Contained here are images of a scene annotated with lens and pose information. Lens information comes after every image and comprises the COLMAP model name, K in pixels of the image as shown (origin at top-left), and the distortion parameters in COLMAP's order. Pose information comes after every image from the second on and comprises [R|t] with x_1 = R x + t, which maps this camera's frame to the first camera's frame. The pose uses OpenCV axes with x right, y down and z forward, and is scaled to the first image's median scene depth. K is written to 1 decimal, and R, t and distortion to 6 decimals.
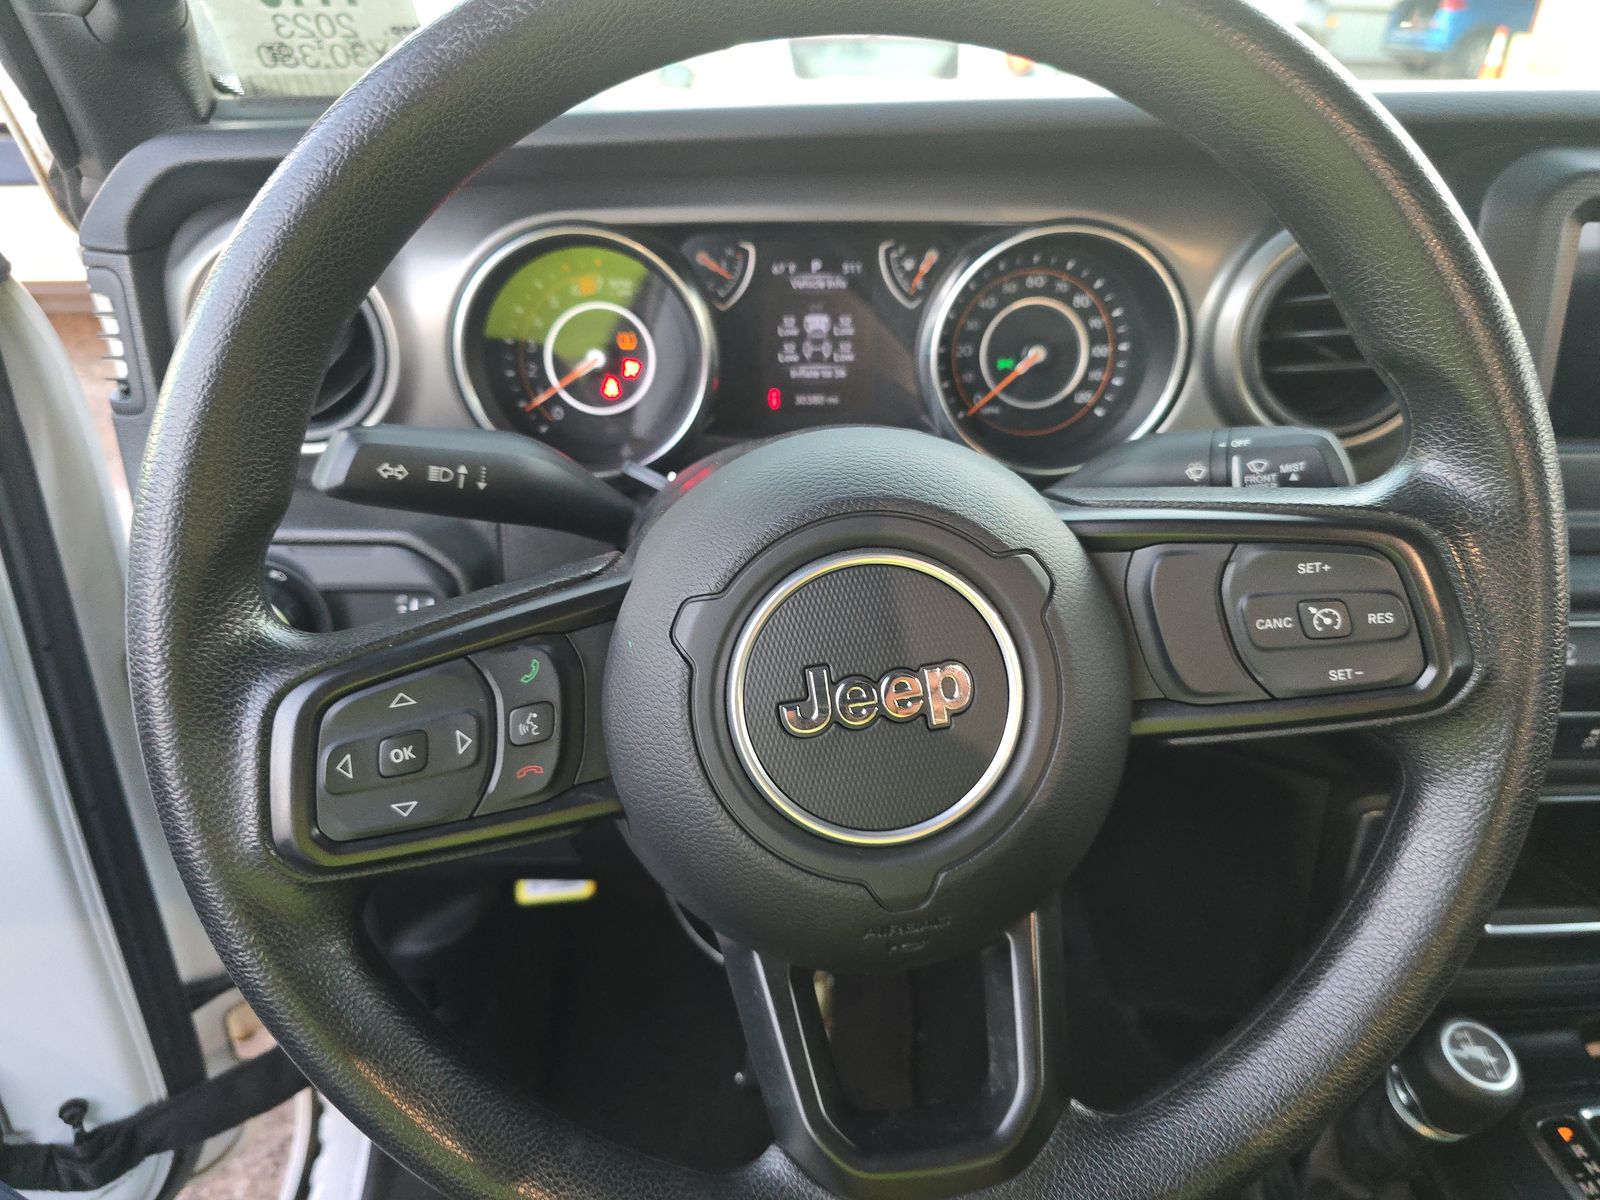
lens RADIAL K [[1082.7, 0, 800.8], [0, 1082.7, 606.1], [0, 0, 1]] dist [0.006210, -0.016092]
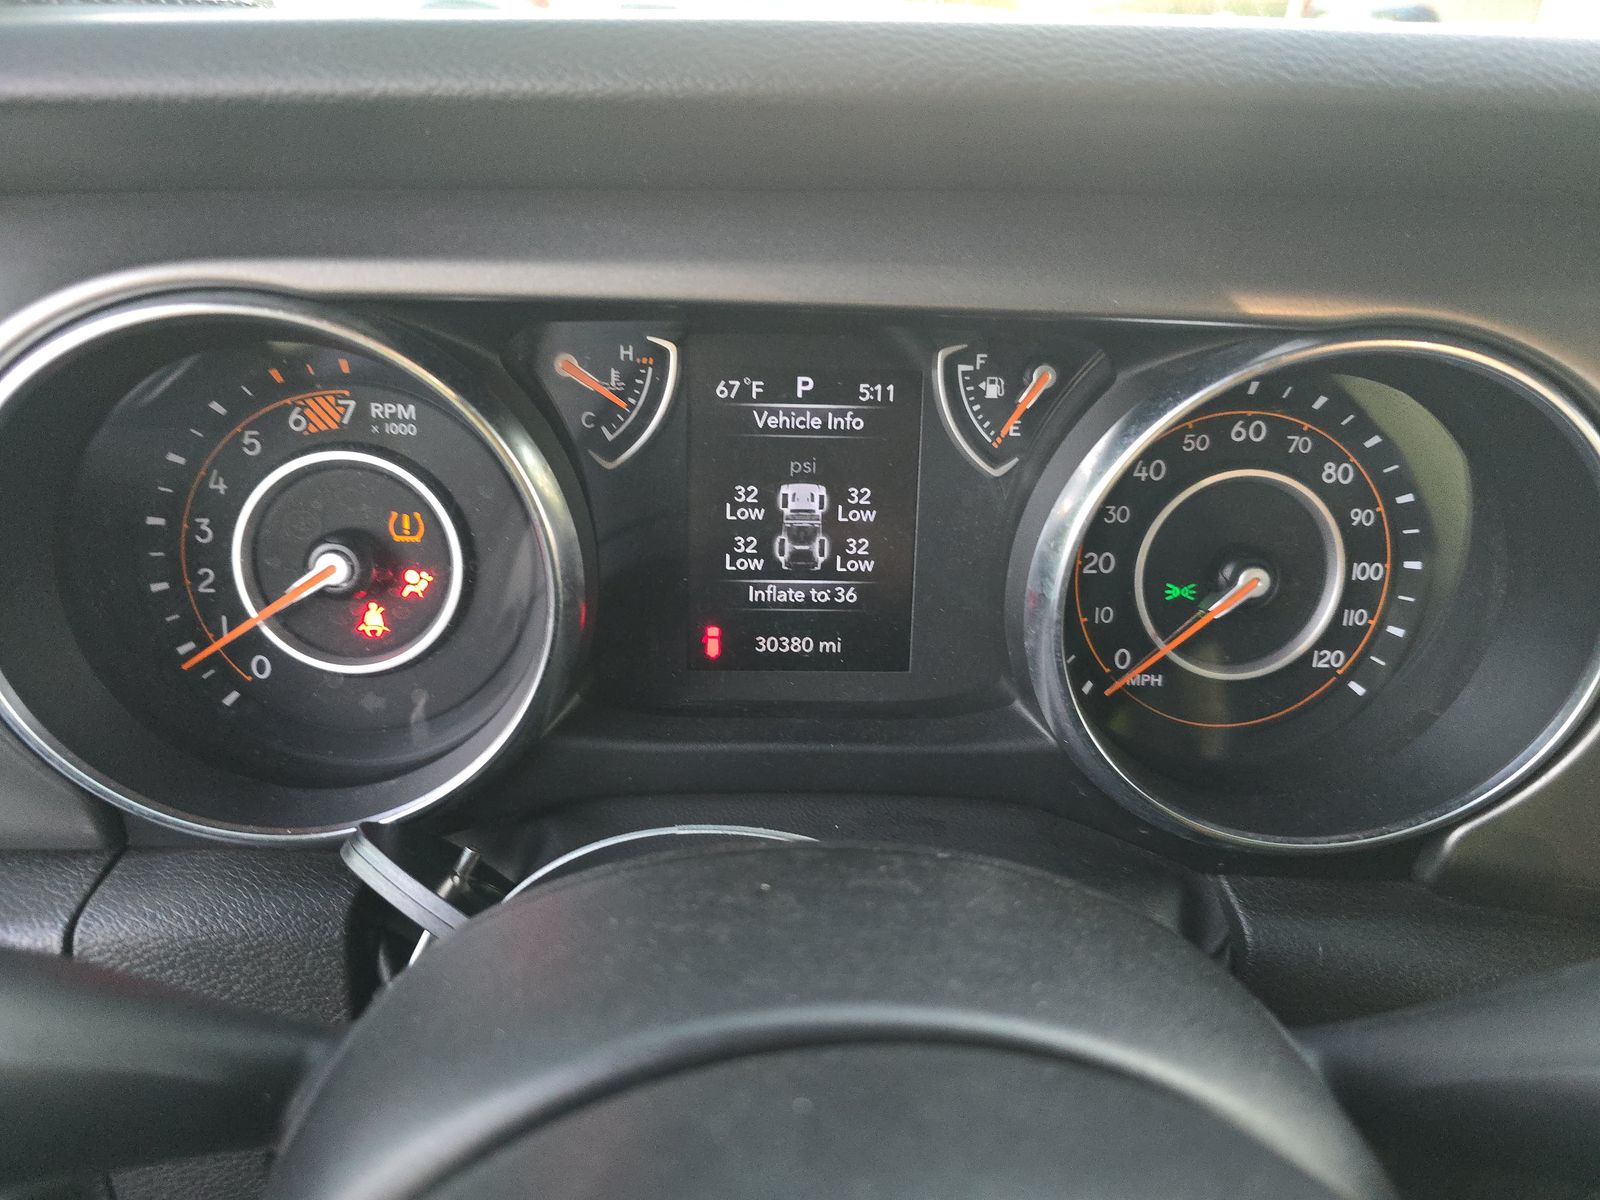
lens RADIAL K [[1082.7, 0, 801.6], [0, 1082.7, 591.7], [0, 0, 1]] dist [0.006210, -0.016092]
pose [[0.999251, 0.029412, 0.025156, 0.003199], [-0.028054, 0.998214, -0.052738, -0.193855], [-0.026662, 0.051992, 0.998292, 0.512037]]
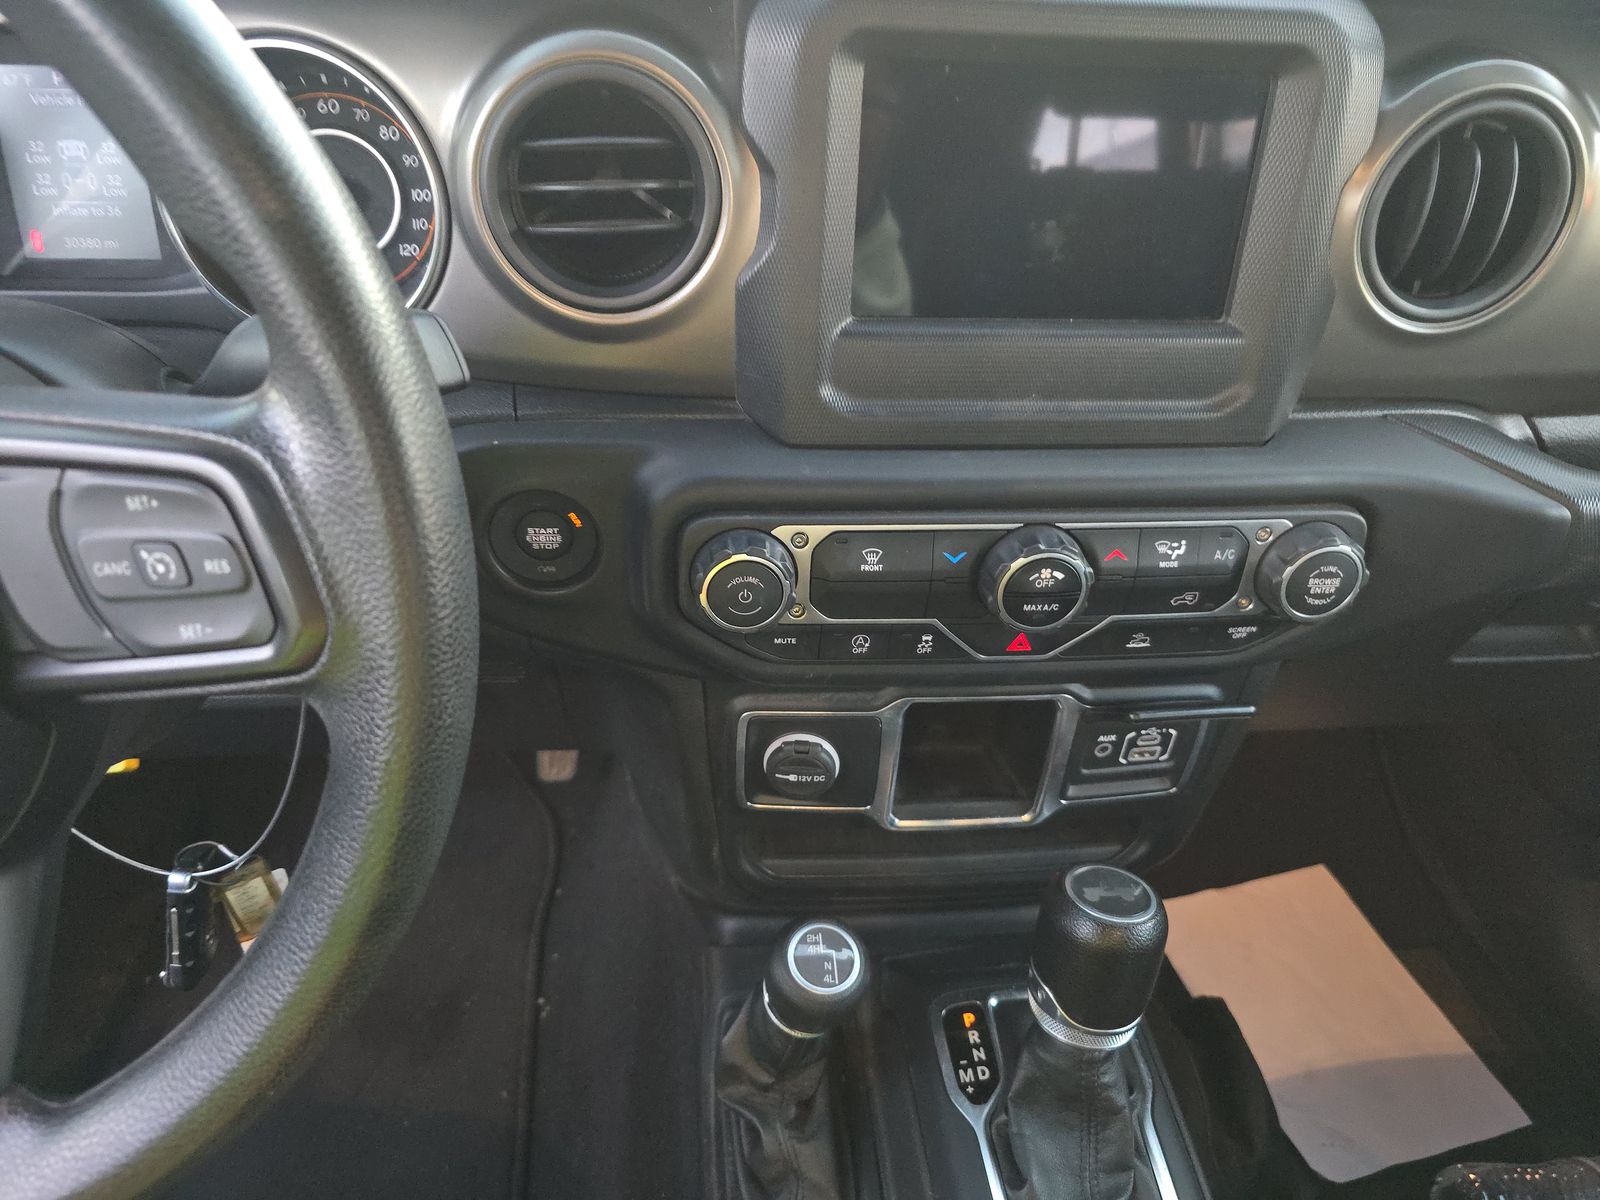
lens RADIAL K [[1082.7, 0, 788.4], [0, 1082.7, 588.5], [0, 0, 1]] dist [0.006210, -0.016092]
pose [[0.996252, 0.004205, 0.086392, 0.498812], [-0.016487, 0.989737, 0.141946, -0.053559], [-0.084909, -0.142838, 0.986097, 0.083653]]
